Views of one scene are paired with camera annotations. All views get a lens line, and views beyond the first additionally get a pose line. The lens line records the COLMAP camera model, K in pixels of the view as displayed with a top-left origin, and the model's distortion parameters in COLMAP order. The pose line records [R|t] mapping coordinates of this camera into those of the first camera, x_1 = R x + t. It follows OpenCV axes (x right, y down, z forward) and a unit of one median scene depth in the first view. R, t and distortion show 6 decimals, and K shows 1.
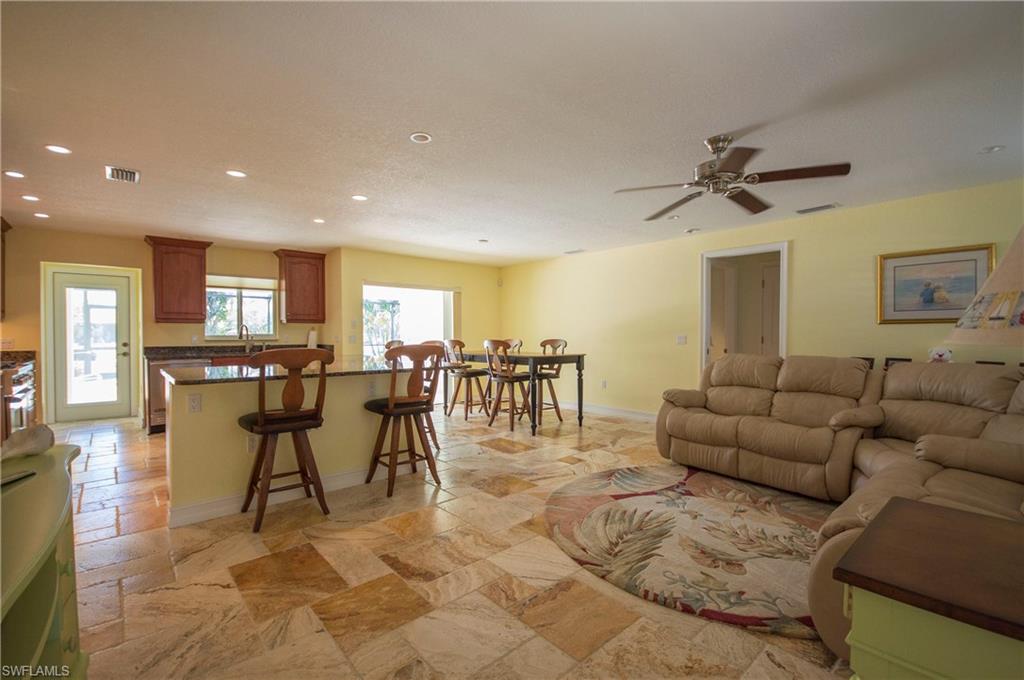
lens RADIAL K [[468.5, 0, 521.7], [0, 468.5, 344.2], [0, 0, 1]] dist [0.000227, -0.001716]
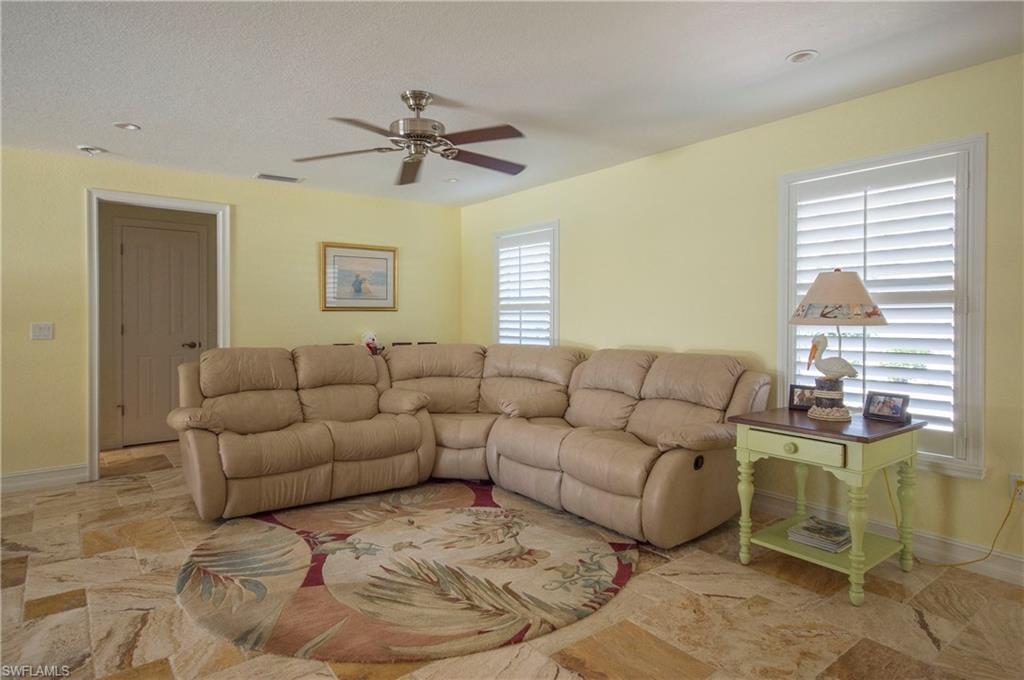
lens RADIAL K [[560.3, 0, 512.5], [0, 560.3, 330.8], [0, 0, 1]] dist [0.013399, -0.000929]
pose [[0.061407, -0.020947, 0.997893, -0.556234], [0.023717, 0.999528, 0.019521, -0.020214], [-0.997831, 0.022468, 0.061875, 0.720522]]
